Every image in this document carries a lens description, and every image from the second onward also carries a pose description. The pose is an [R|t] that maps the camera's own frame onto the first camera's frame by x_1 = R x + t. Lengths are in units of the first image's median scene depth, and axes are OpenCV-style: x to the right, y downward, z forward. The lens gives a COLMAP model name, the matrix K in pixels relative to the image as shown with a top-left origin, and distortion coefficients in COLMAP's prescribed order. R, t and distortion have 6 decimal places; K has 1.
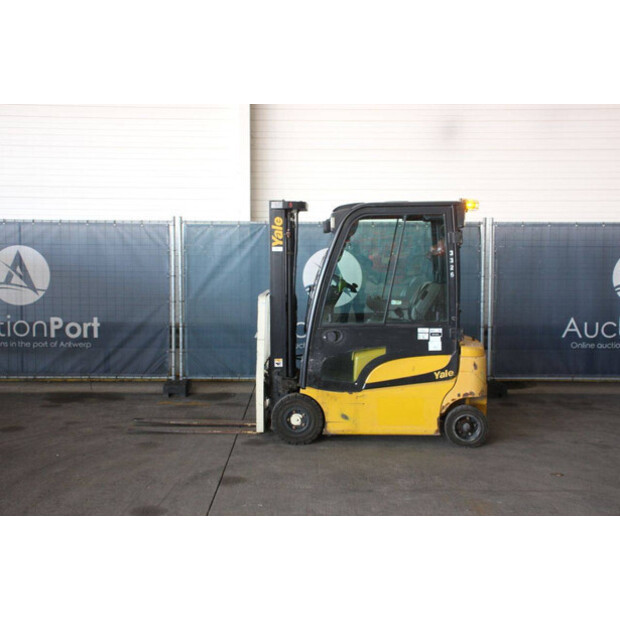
lens RADIAL K [[837.3, 0, 313.8], [0, 837.3, 306.7], [0, 0, 1]] dist [0.048427, 0.000000]
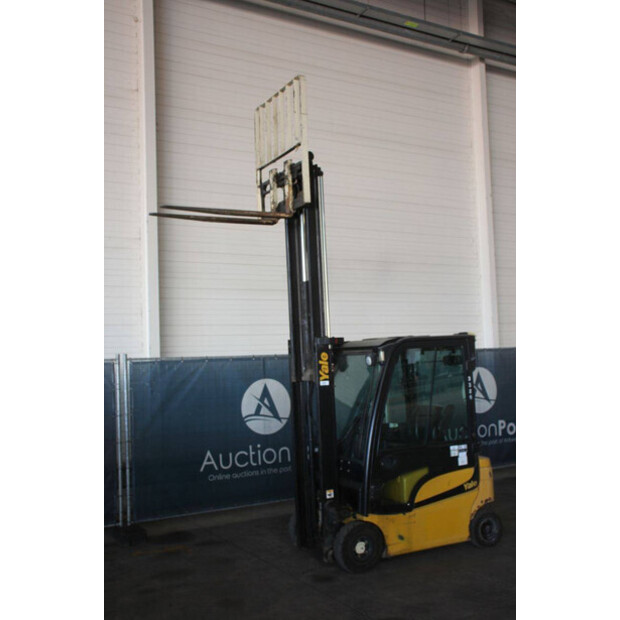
lens RADIAL K [[692.9, 0, 307.3], [0, 692.9, 312.5], [0, 0, 1]] dist [-0.021435, 0.000000]
pose [[0.871687, -0.001352, 0.490060, -0.496572], [0.075611, 0.988393, -0.131766, -0.044302], [-0.484194, 0.151913, 0.861672, 0.257531]]
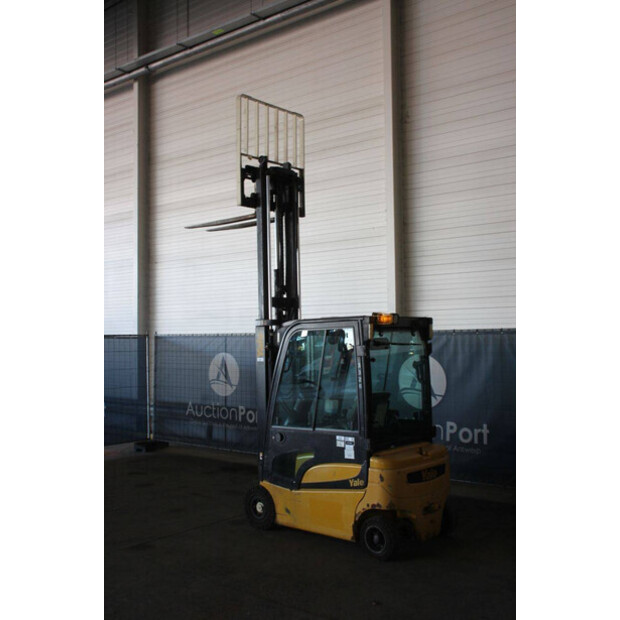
lens RADIAL K [[692.7, 0, 315.4], [0, 692.7, 312.3], [0, 0, 1]] dist [-0.018221, 0.000000]
pose [[0.770141, -0.035570, -0.636881, 0.660940], [-0.034504, 0.994659, -0.097276, -0.043340], [0.636939, 0.096891, 0.764801, 0.293557]]
